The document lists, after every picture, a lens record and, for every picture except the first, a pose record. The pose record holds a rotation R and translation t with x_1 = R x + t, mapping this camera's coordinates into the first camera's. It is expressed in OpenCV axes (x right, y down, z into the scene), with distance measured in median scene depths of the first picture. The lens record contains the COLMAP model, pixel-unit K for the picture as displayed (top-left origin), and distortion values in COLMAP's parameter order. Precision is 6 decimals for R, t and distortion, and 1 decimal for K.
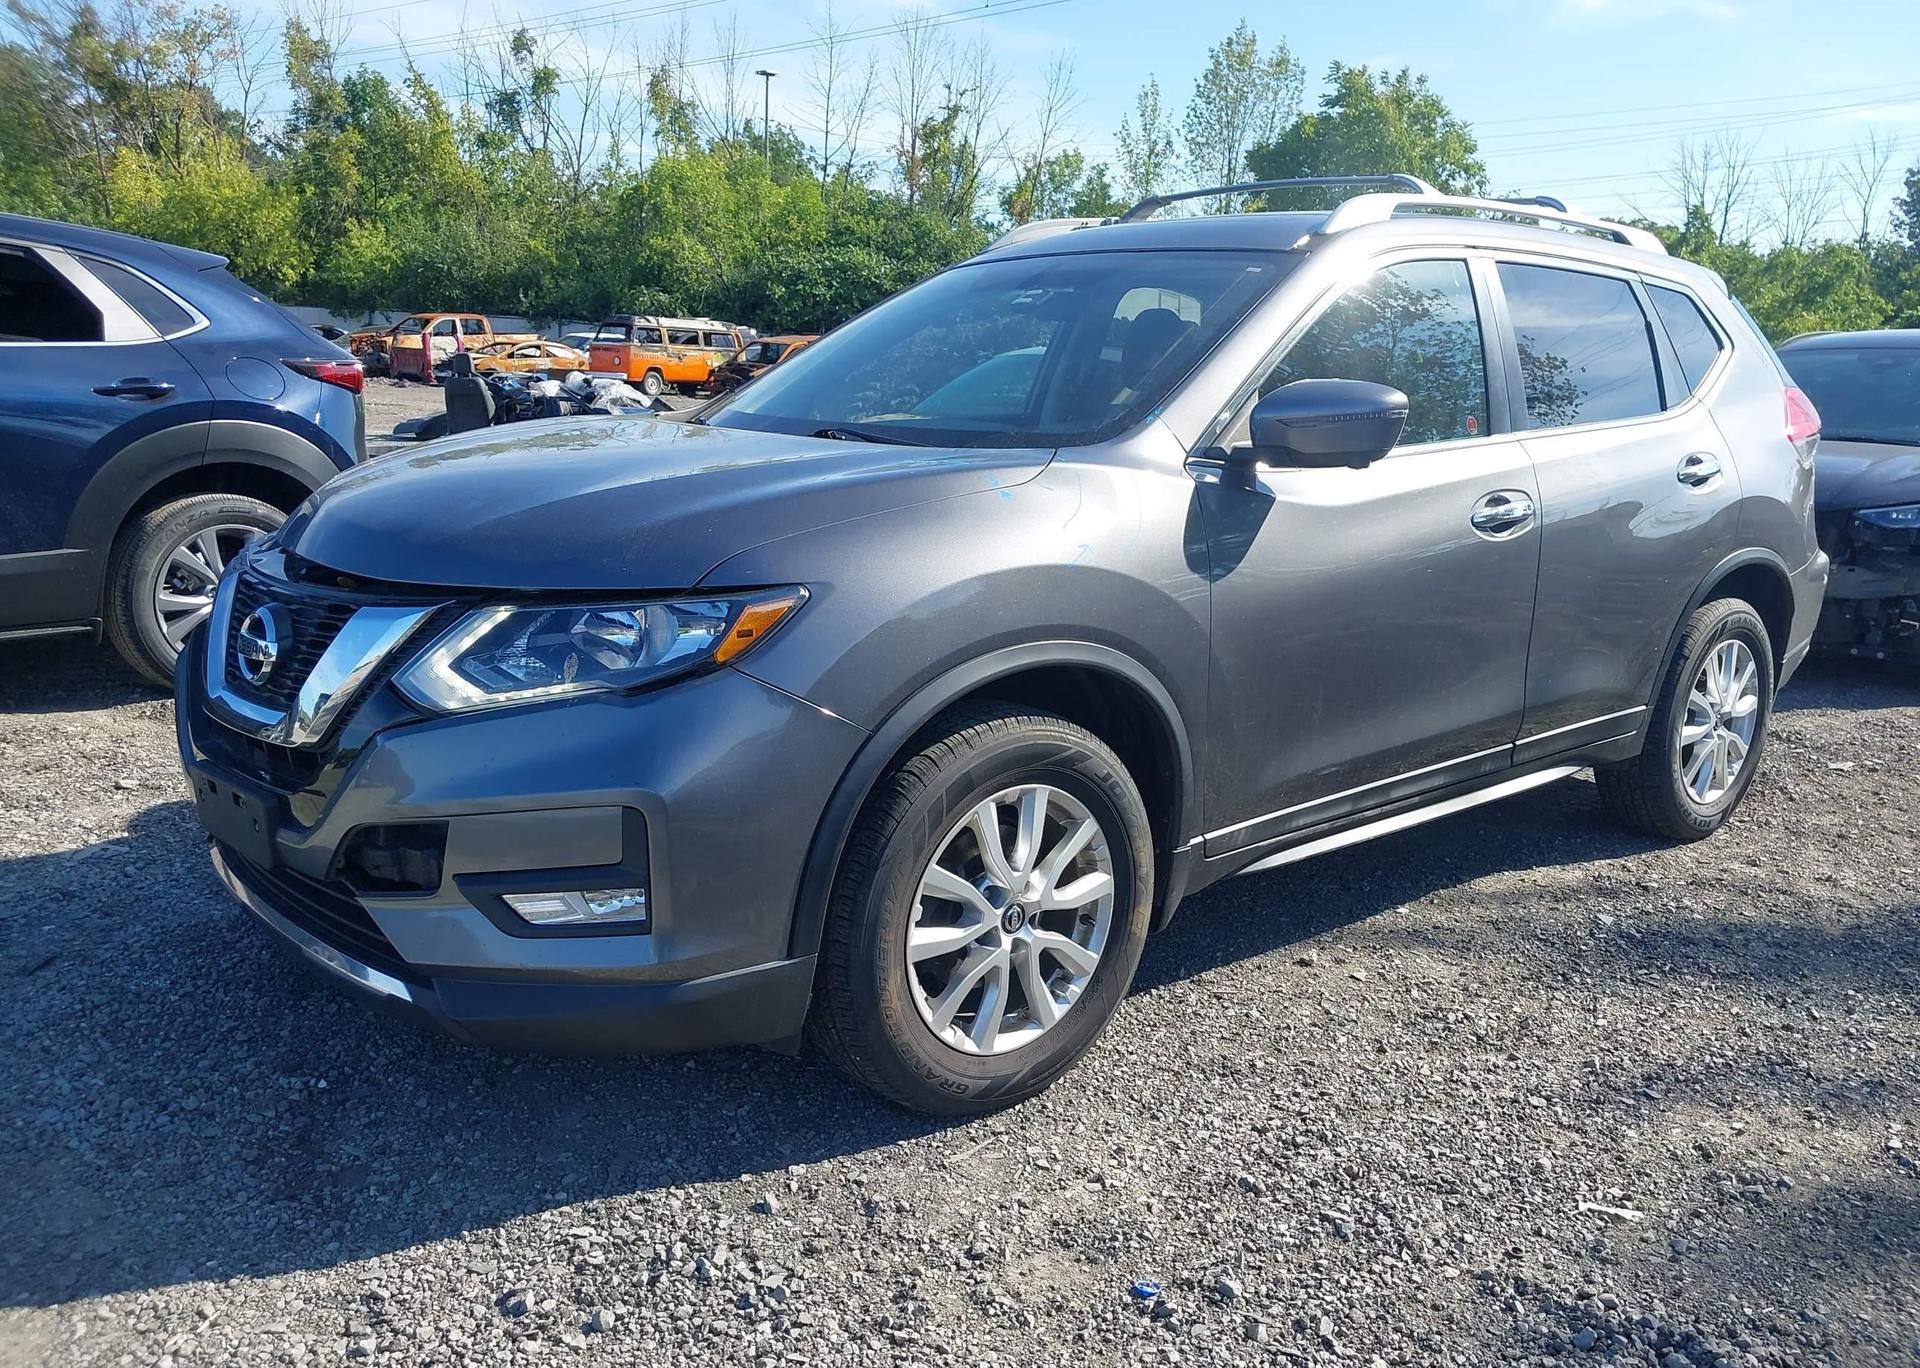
lens RADIAL K [[1547.1, 0, 944.3], [0, 1547.1, 665.9], [0, 0, 1]] dist [0.023078, -0.021249]
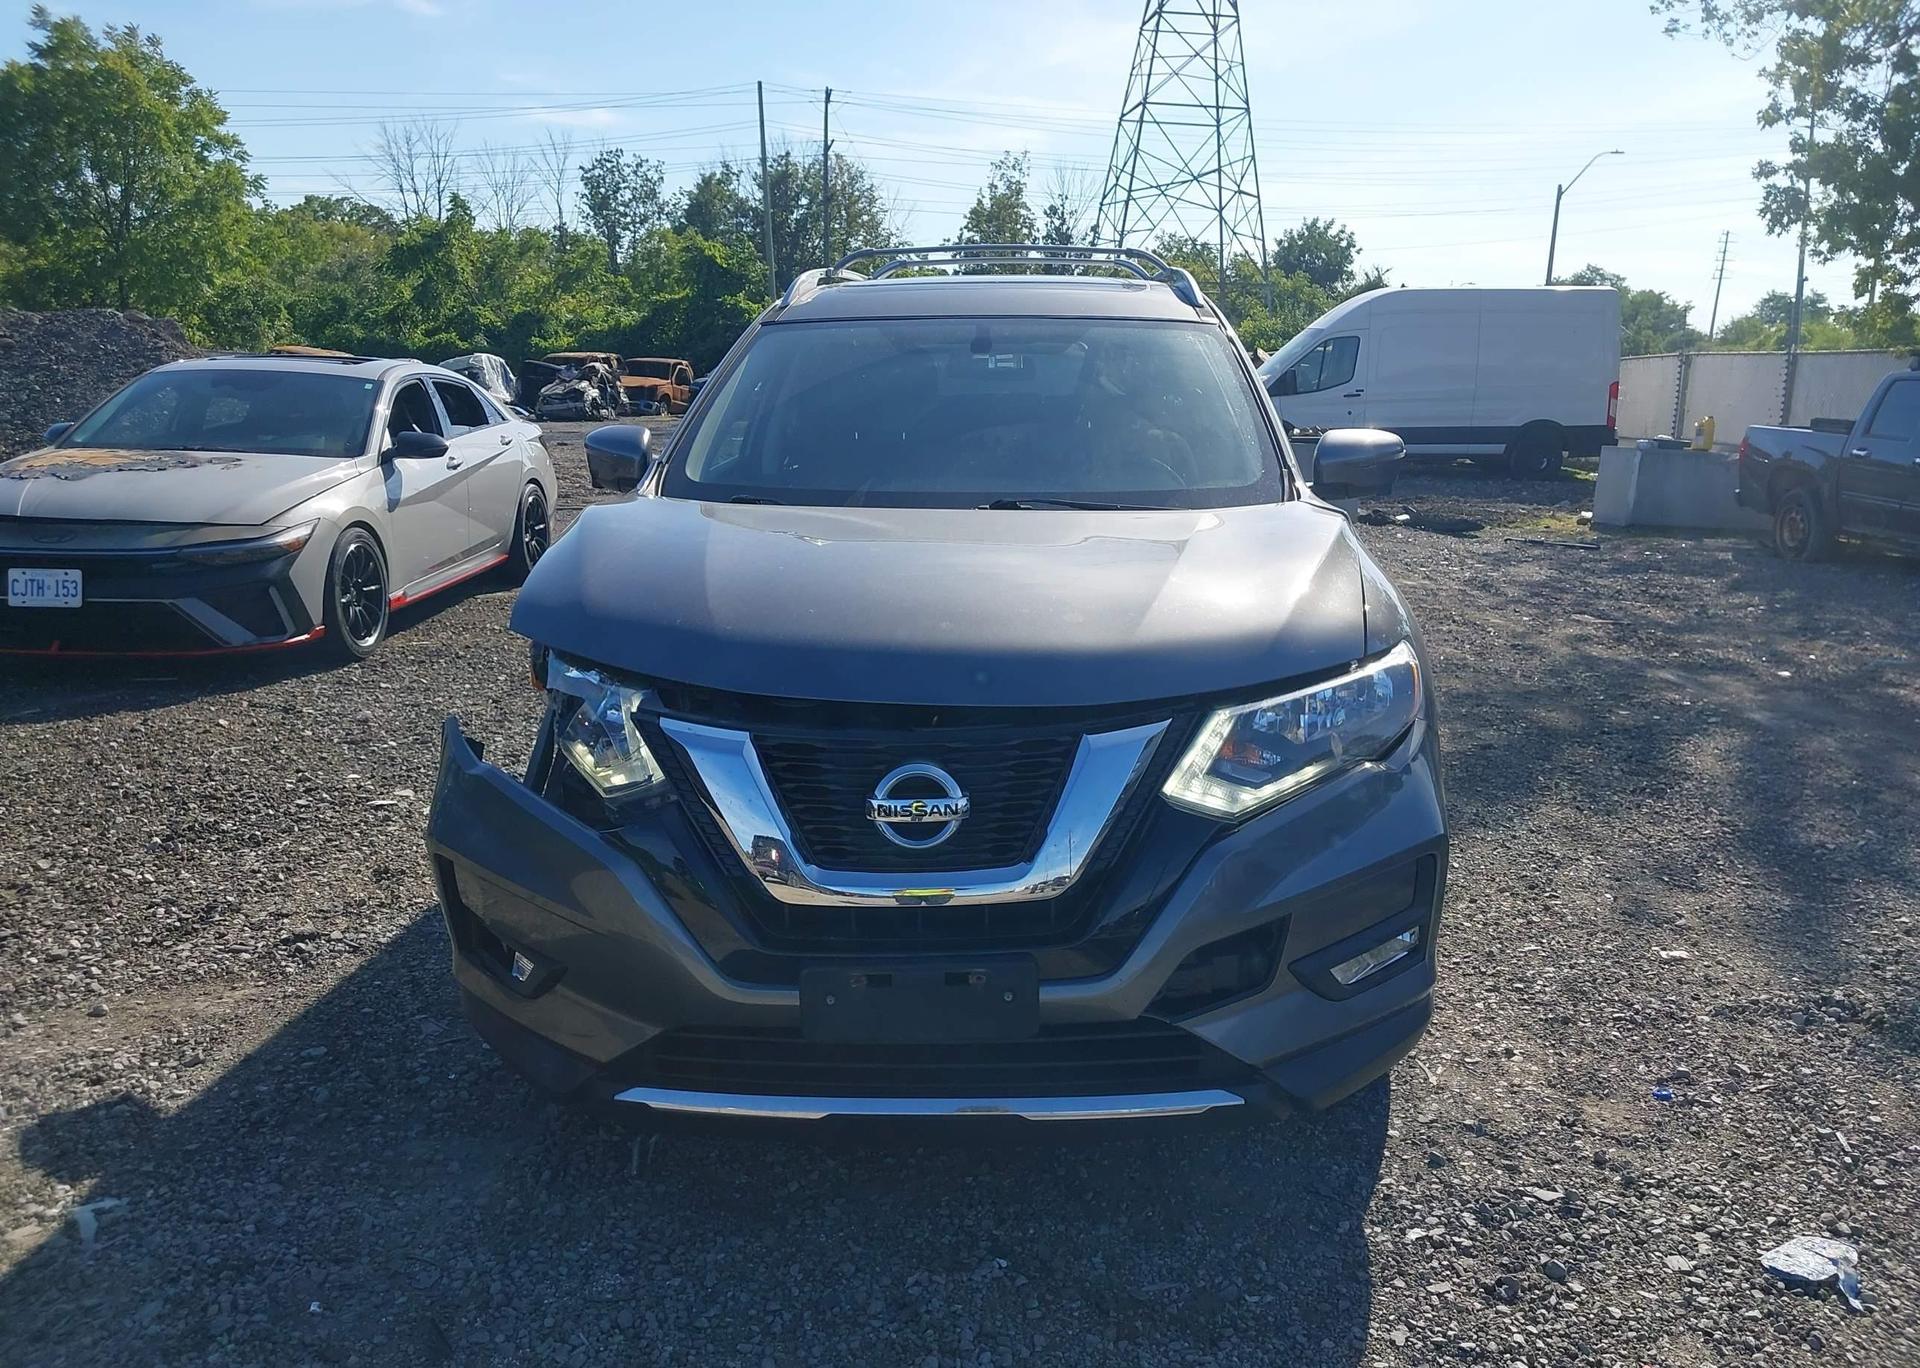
lens RADIAL K [[1547.1, 0, 949.3], [0, 1547.1, 678.7], [0, 0, 1]] dist [0.023078, -0.021249]
pose [[0.695463, -0.170361, 0.698075, -0.845359], [0.153346, 0.984296, 0.087440, -0.131505], [-0.702009, 0.046236, 0.710666, 0.292907]]
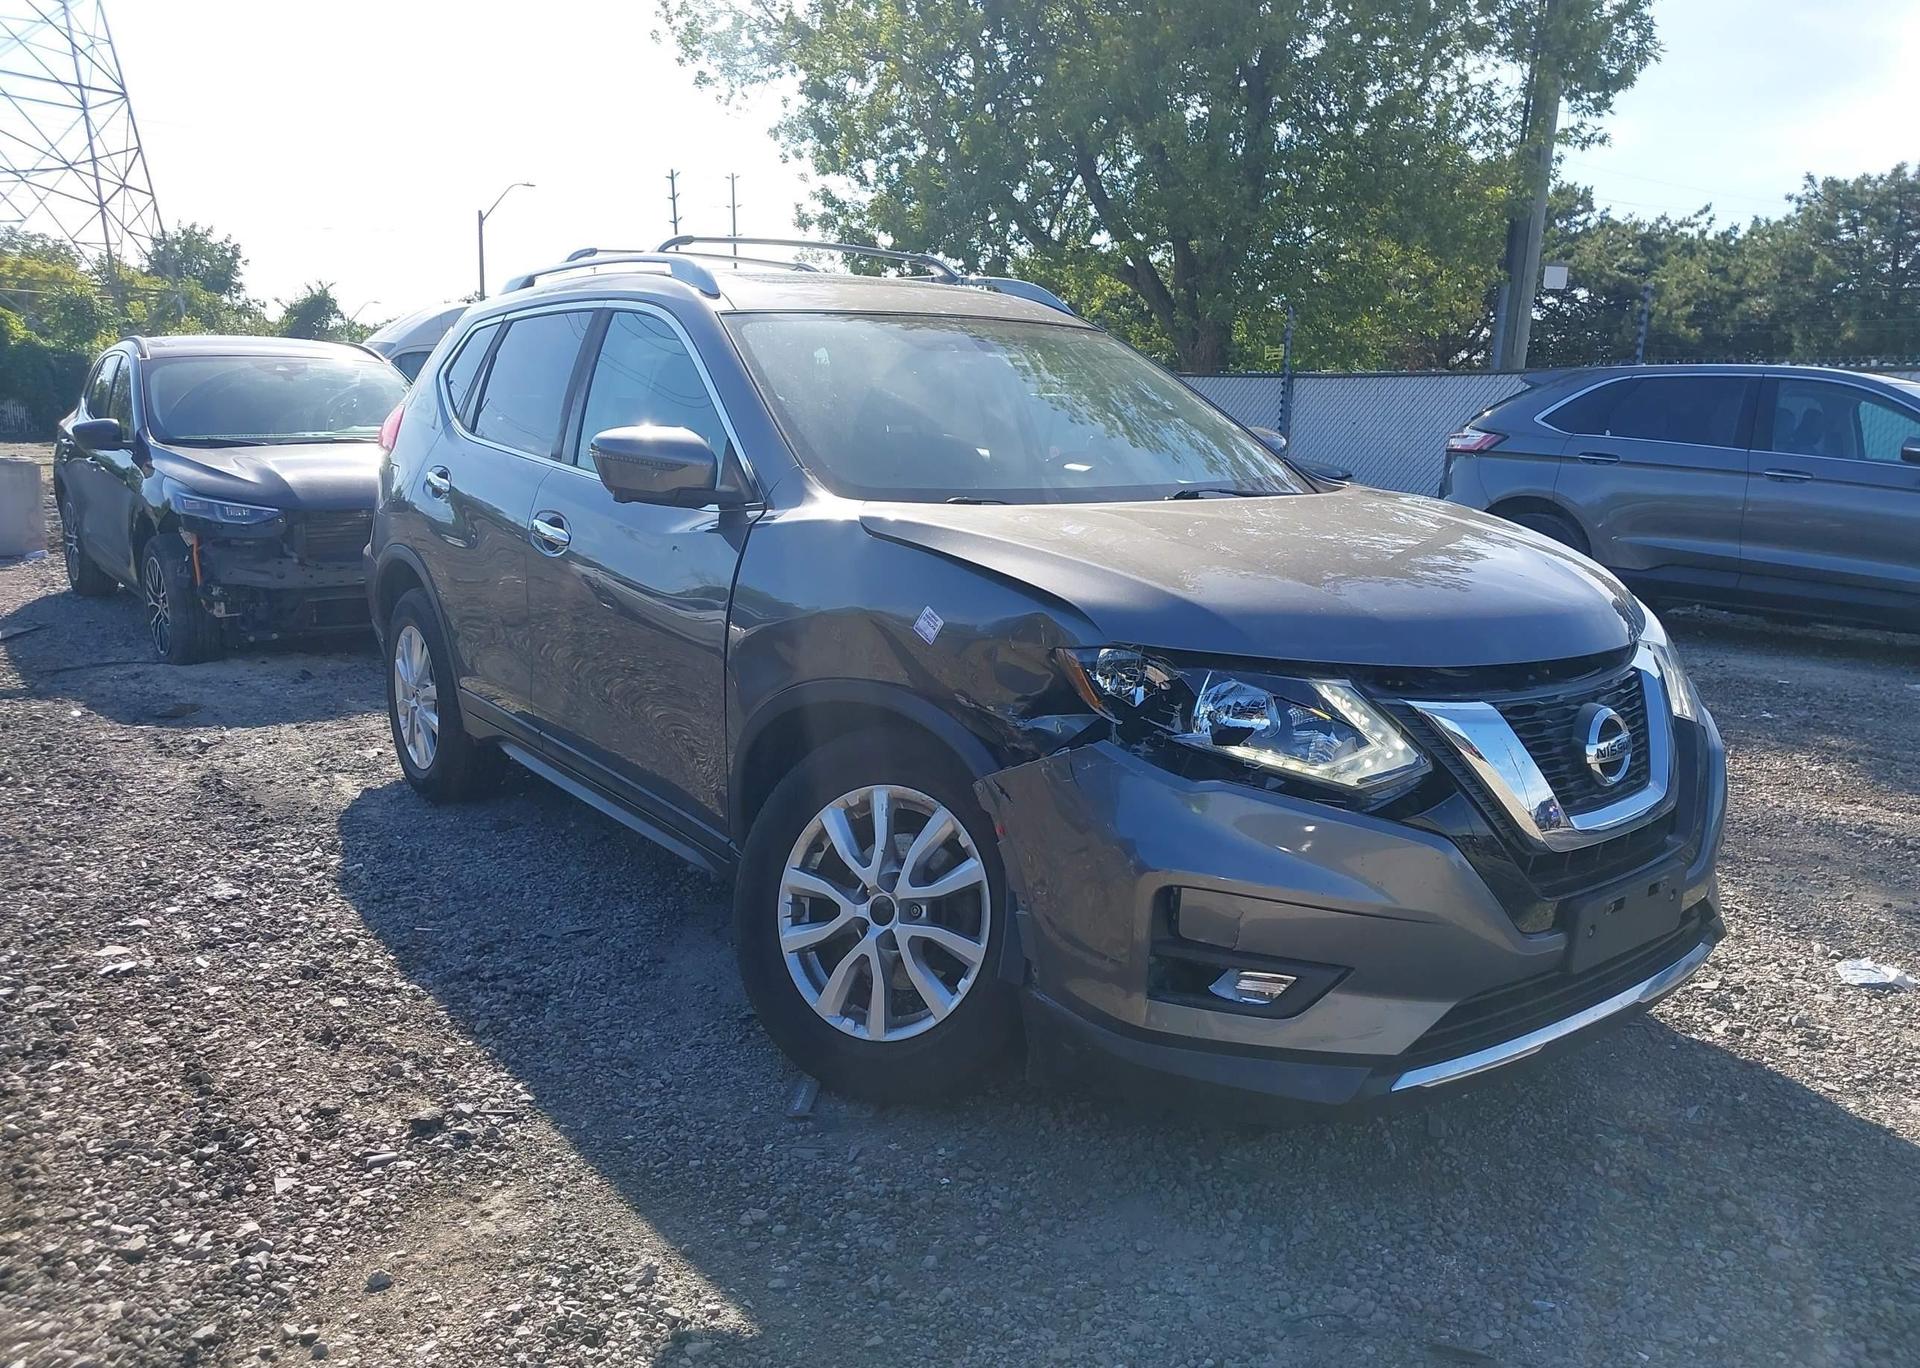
lens RADIAL K [[1547.1, 0, 977.7], [0, 1547.1, 692.7], [0, 0, 1]] dist [0.023078, -0.021249]
pose [[0.069831, -0.216328, 0.973820, -1.175885], [0.177221, 0.963365, 0.201297, -0.262340], [-0.981691, 0.158525, 0.105611, 1.054102]]
